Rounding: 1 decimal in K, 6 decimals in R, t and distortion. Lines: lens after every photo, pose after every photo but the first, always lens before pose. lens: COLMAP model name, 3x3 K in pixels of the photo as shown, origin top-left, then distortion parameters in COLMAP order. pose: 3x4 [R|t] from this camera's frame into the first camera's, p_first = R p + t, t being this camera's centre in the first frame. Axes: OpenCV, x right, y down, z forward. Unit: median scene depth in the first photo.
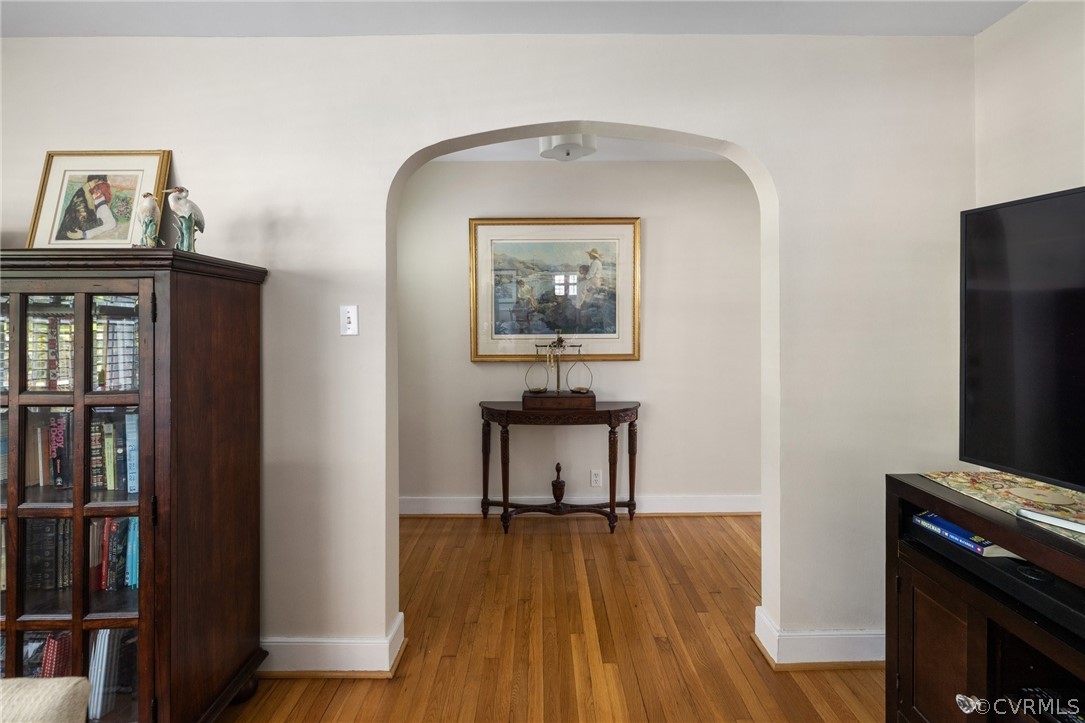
lens RADIAL K [[485.5, 0, 536.1], [0, 485.5, 317.2], [0, 0, 1]] dist [-0.000400, -0.001033]
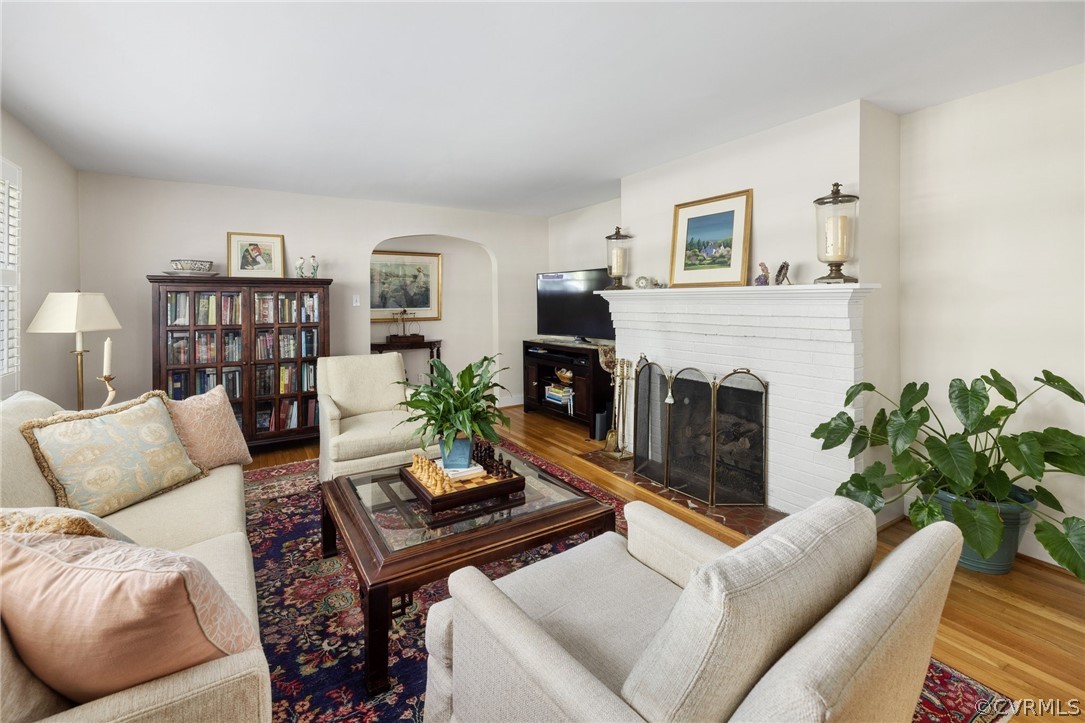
lens RADIAL K [[476.5, 0, 557.0], [0, 476.5, 303.8], [0, 0, 1]] dist [-0.001557, 0.000312]
pose [[0.839966, -0.004230, 0.542622, -0.521502], [0.000577, 0.999976, 0.006902, 0.002502], [-0.542639, -0.005484, 0.839948, -1.096200]]
